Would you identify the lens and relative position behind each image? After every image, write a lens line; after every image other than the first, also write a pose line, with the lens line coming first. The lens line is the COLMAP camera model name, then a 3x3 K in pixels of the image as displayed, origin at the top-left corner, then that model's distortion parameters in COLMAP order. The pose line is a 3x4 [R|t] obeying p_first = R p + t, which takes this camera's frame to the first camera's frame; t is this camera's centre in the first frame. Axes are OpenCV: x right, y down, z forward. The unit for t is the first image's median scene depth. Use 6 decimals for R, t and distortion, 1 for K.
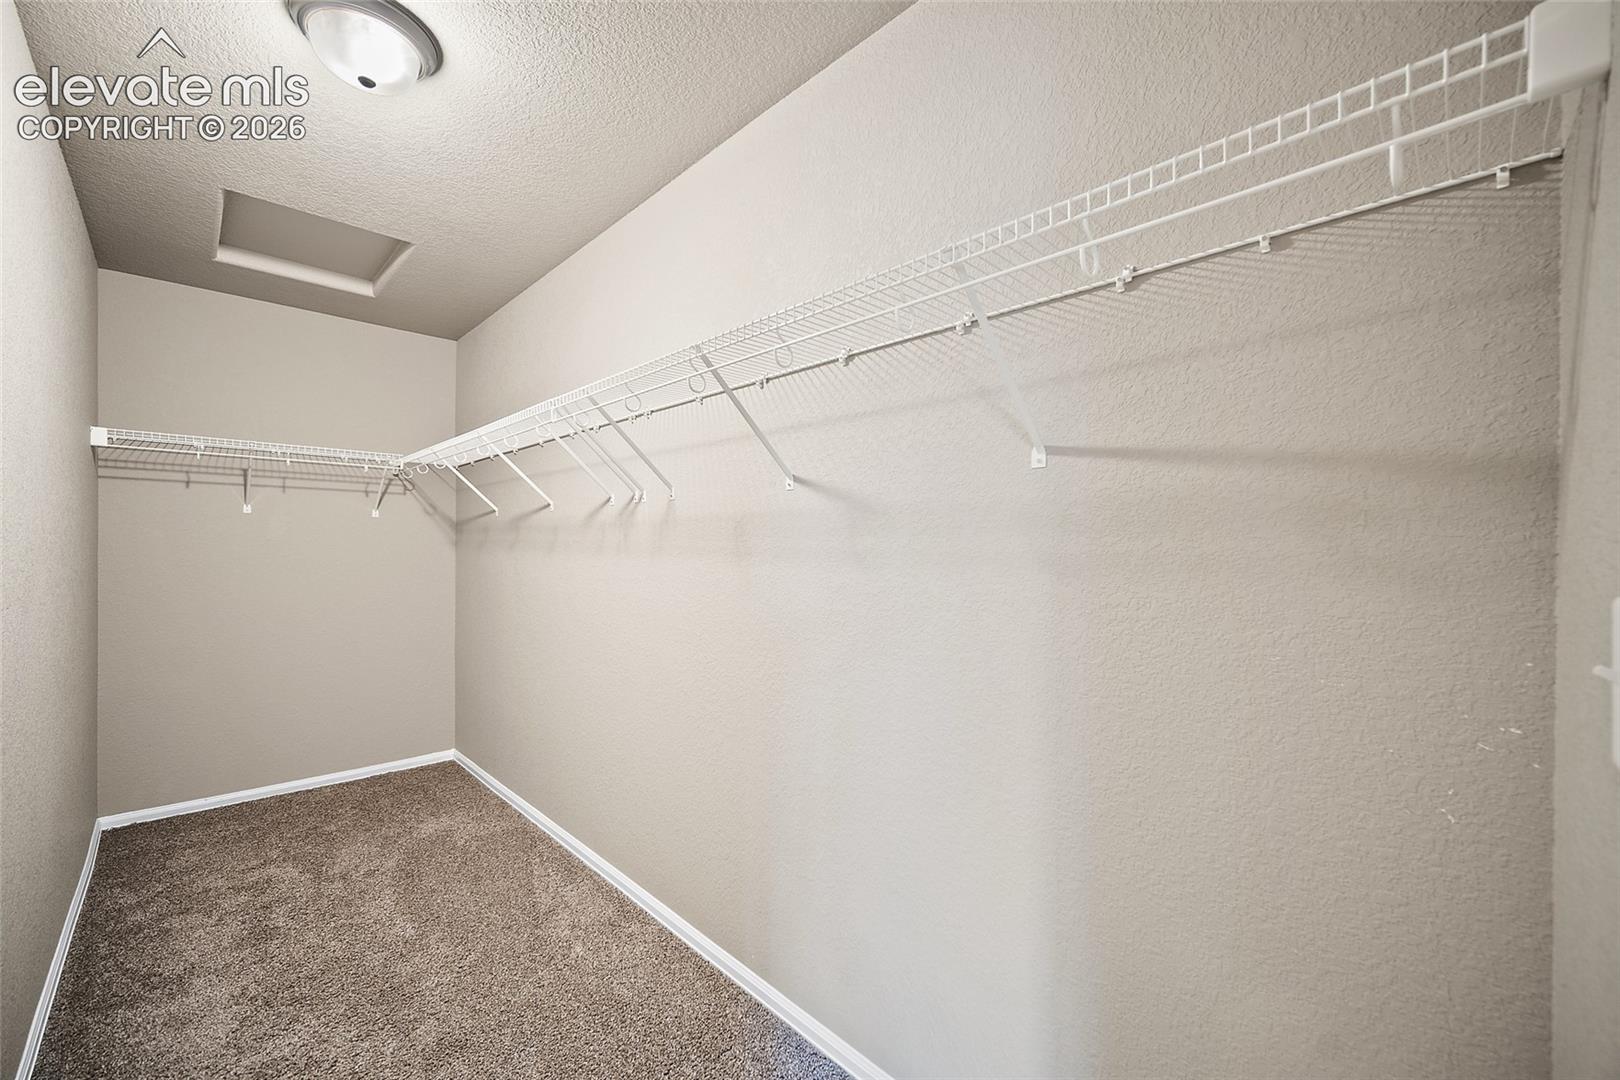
lens RADIAL K [[639.0, 0, 807.9], [0, 639.0, 554.7], [0, 0, 1]] dist [-0.000083, -0.000010]
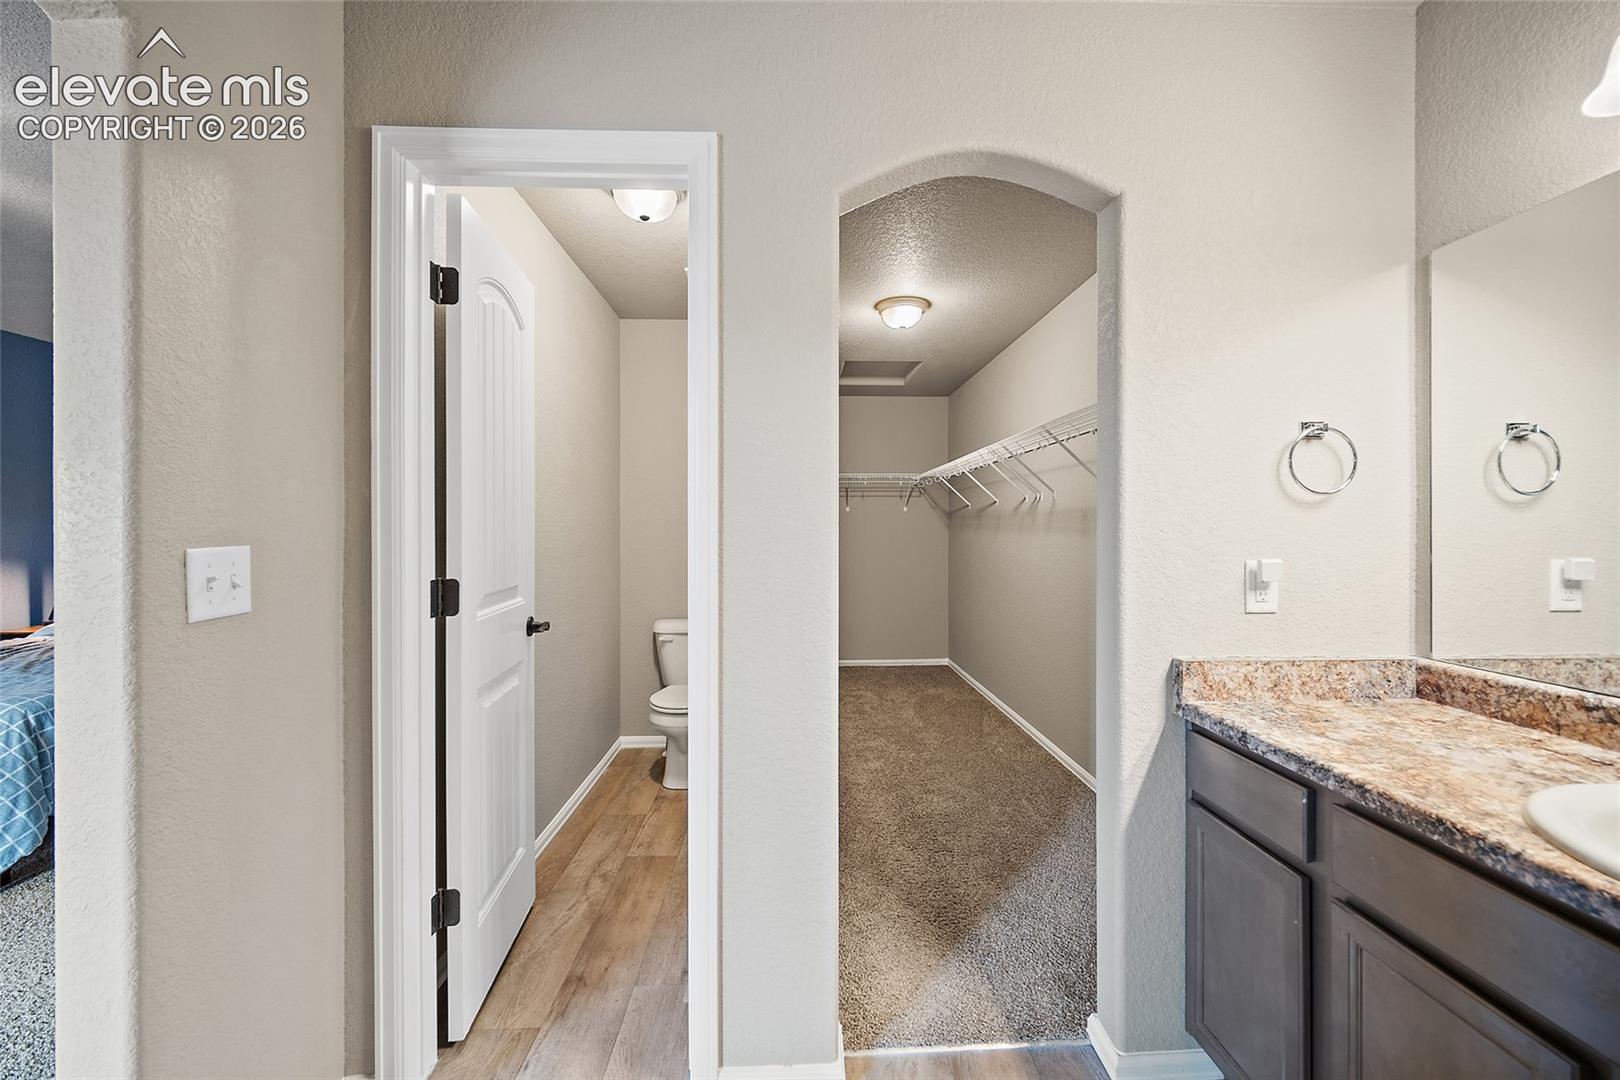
lens RADIAL K [[639.0, 0, 803.4], [0, 639.0, 534.1], [0, 0, 1]] dist [-0.000083, -0.000010]
pose [[0.730159, -0.002713, -0.683272, 0.310606], [0.001389, 0.999996, -0.002487, 0.005980], [0.683276, 0.000867, 0.730159, -0.462223]]
